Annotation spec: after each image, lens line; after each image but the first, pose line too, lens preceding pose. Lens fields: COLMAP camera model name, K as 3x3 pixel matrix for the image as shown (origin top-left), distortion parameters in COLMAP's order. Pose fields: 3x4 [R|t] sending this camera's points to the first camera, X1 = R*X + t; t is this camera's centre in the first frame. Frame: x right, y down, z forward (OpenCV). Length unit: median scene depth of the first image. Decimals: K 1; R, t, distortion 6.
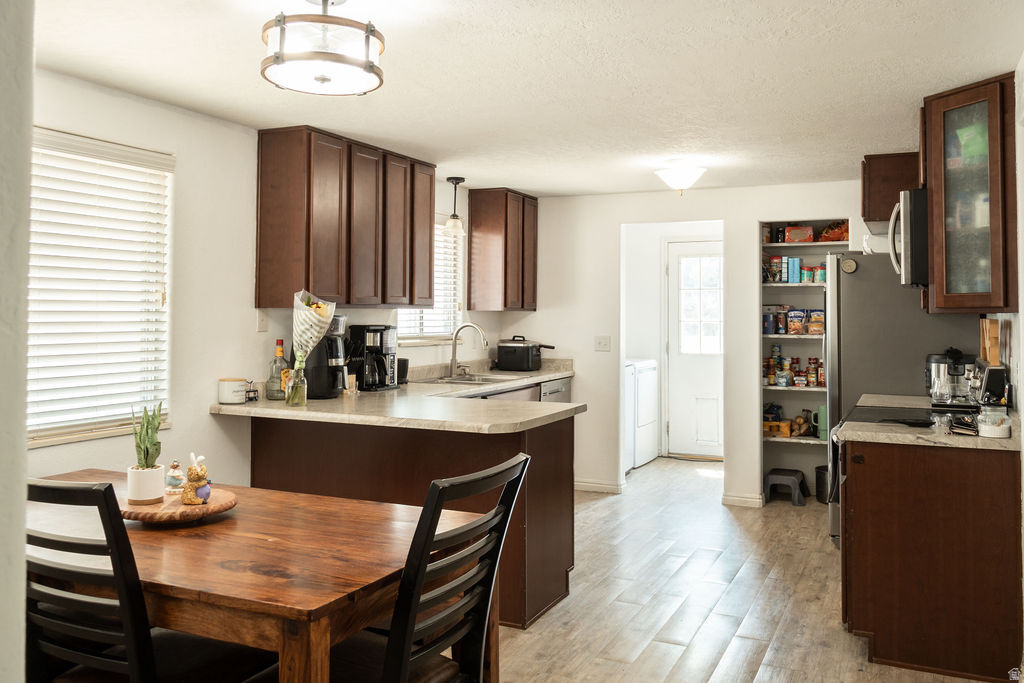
lens RADIAL K [[865.5, 0, 514.1], [0, 865.5, 344.6], [0, 0, 1]] dist [0.002990, -0.009947]
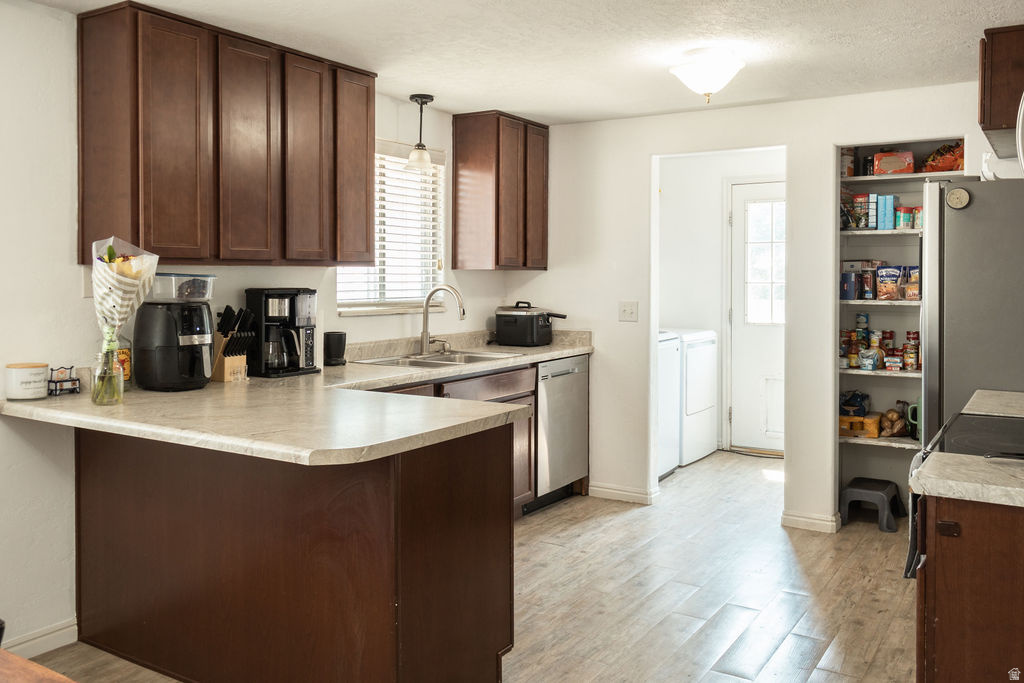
lens RADIAL K [[865.5, 0, 509.0], [0, 865.5, 333.2], [0, 0, 1]] dist [0.002990, -0.009947]
pose [[0.991288, 0.004851, -0.131625, 0.108095], [-0.001068, 0.999585, 0.028795, -0.004577], [0.131710, -0.028404, 0.990881, 0.237107]]
